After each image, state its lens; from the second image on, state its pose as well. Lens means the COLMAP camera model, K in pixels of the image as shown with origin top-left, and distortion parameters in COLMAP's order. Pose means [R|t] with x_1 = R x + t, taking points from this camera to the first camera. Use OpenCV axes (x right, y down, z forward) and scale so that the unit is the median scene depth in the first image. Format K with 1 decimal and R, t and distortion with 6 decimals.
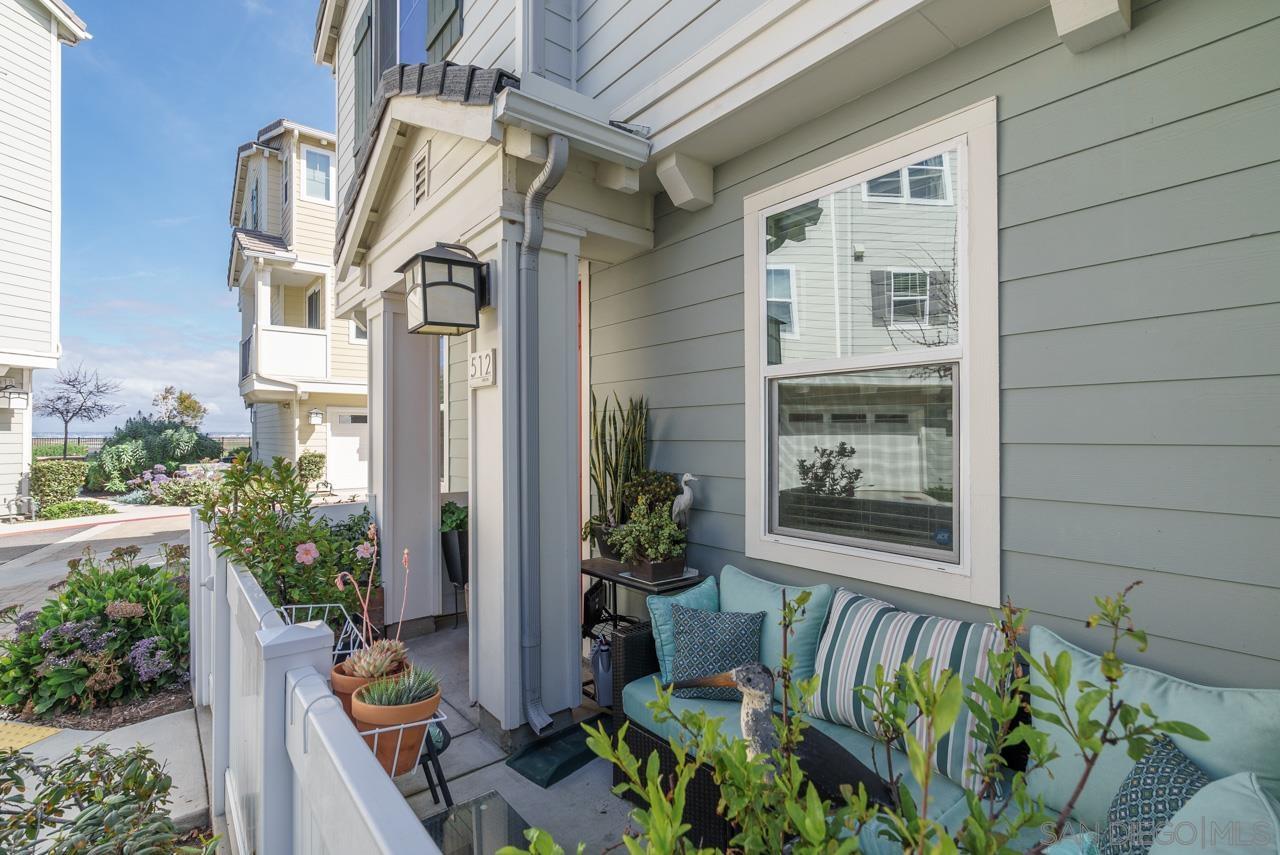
lens RADIAL K [[592.1, 0, 635.8], [0, 592.1, 427.9], [0, 0, 1]] dist [0.001648, 0.001531]
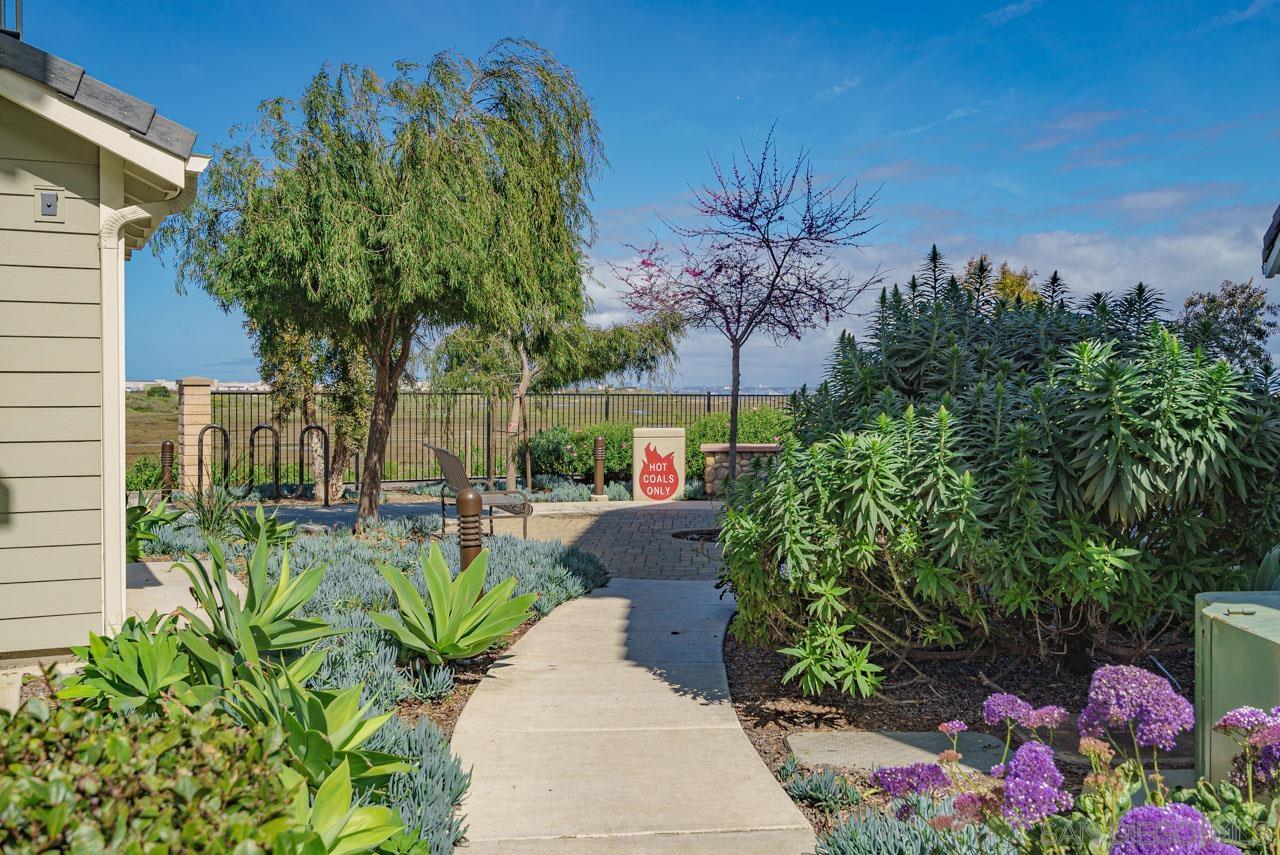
lens RADIAL K [[1289.0, 0, 639.6], [0, 1289.0, 424.3], [0, 0, 1]] dist [0.002852, 0.000000]
pose [[0.621166, 0.025110, -0.783276, -0.588594], [0.000777, 0.999466, 0.032657, 0.013745], [0.783678, -0.020894, 0.620815, 0.690294]]
